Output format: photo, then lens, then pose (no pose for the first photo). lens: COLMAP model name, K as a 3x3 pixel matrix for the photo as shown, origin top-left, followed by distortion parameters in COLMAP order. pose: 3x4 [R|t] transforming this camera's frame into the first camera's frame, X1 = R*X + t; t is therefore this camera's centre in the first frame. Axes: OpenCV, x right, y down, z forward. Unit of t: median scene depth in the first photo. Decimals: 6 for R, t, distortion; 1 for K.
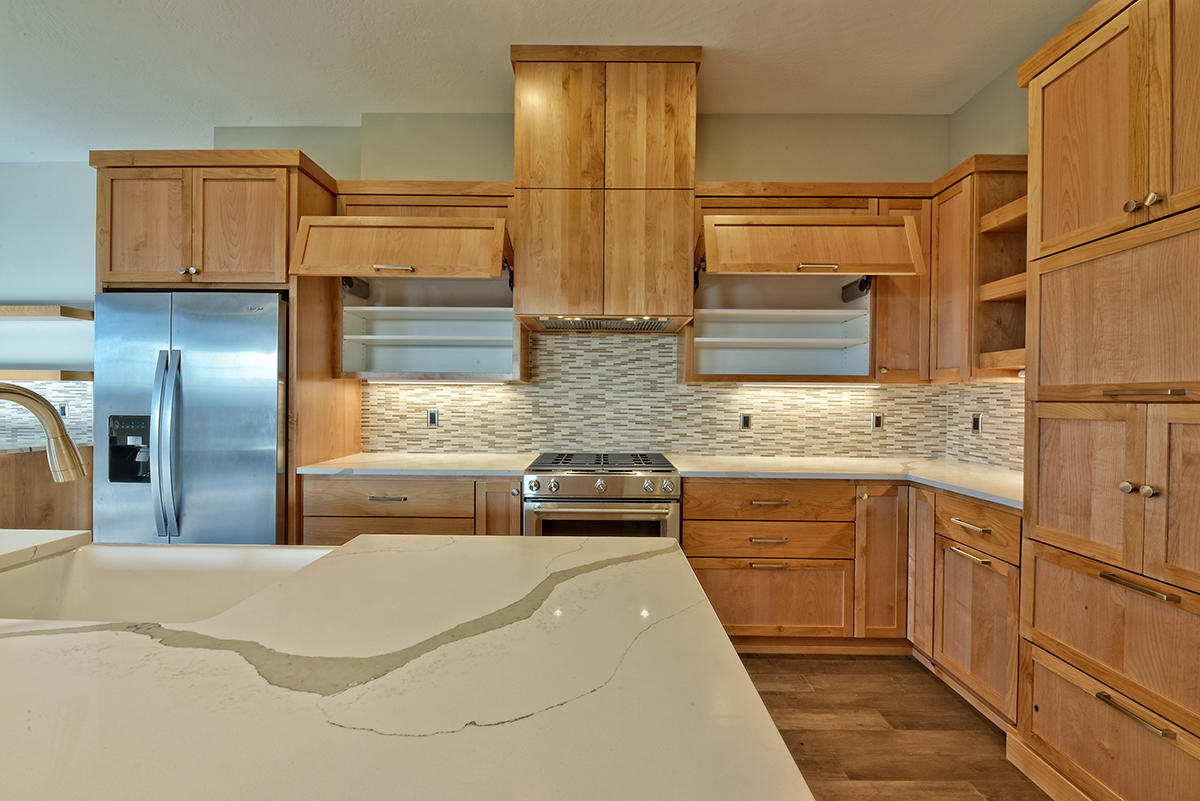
lens RADIAL K [[483.8, 0, 599.3], [0, 483.8, 400.6], [0, 0, 1]] dist [-0.003779, -0.000720]
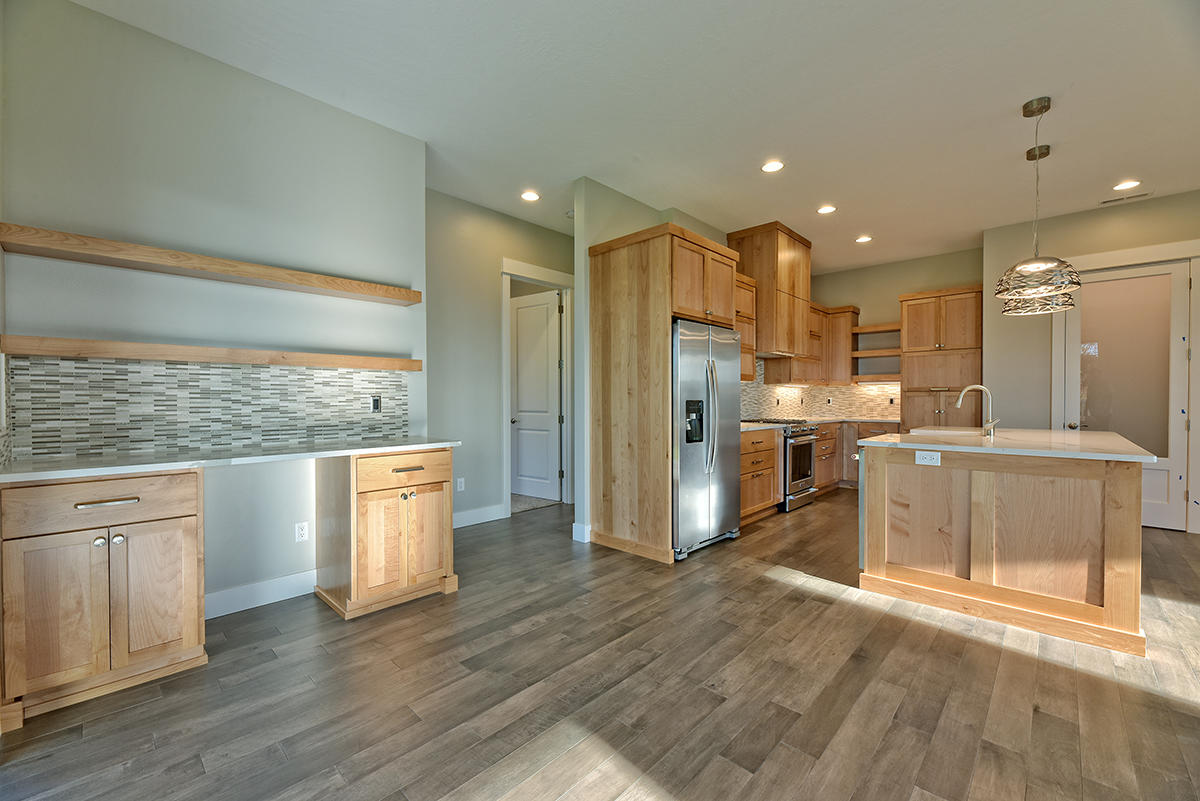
lens RADIAL K [[483.8, 0, 593.5], [0, 483.8, 400.1], [0, 0, 1]] dist [-0.003779, -0.000720]
pose [[0.689149, -0.010465, 0.724544, -1.948073], [0.005819, 0.999943, 0.008908, 0.011259], [-0.724597, -0.001922, 0.689170, 0.121872]]
